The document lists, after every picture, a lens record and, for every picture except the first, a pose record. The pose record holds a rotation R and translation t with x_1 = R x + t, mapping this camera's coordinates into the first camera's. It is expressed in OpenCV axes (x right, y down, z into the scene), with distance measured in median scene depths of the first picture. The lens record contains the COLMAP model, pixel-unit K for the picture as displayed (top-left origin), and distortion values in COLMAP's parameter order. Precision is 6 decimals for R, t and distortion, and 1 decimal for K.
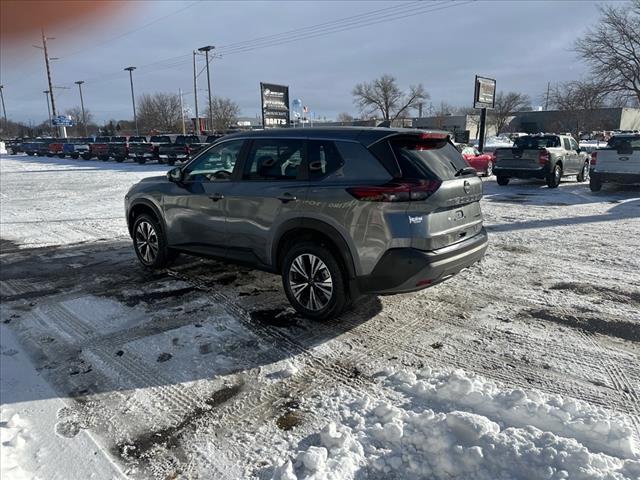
lens RADIAL K [[446.8, 0, 320.0], [0, 446.8, 240.0], [0, 0, 1]] dist [0.067769, -0.088836]
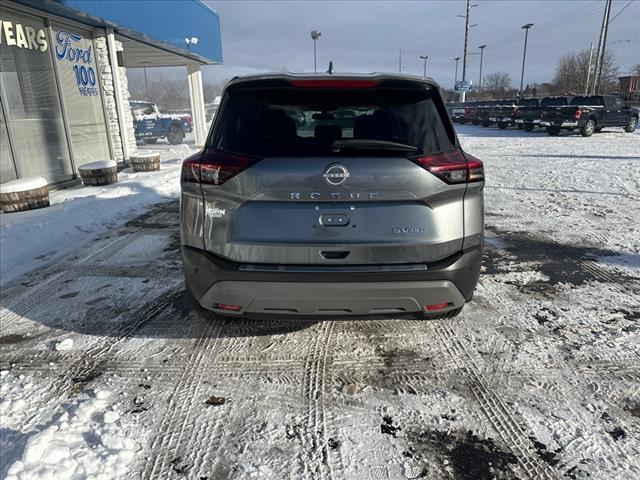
lens RADIAL K [[446.8, 0, 320.0], [0, 446.8, 240.0], [0, 0, 1]] dist [0.067769, -0.088836]
pose [[0.663329, 0.209347, -0.718449, 0.677102], [-0.155629, 0.977673, 0.141194, -0.104628], [0.731966, 0.018153, 0.681099, 0.545159]]
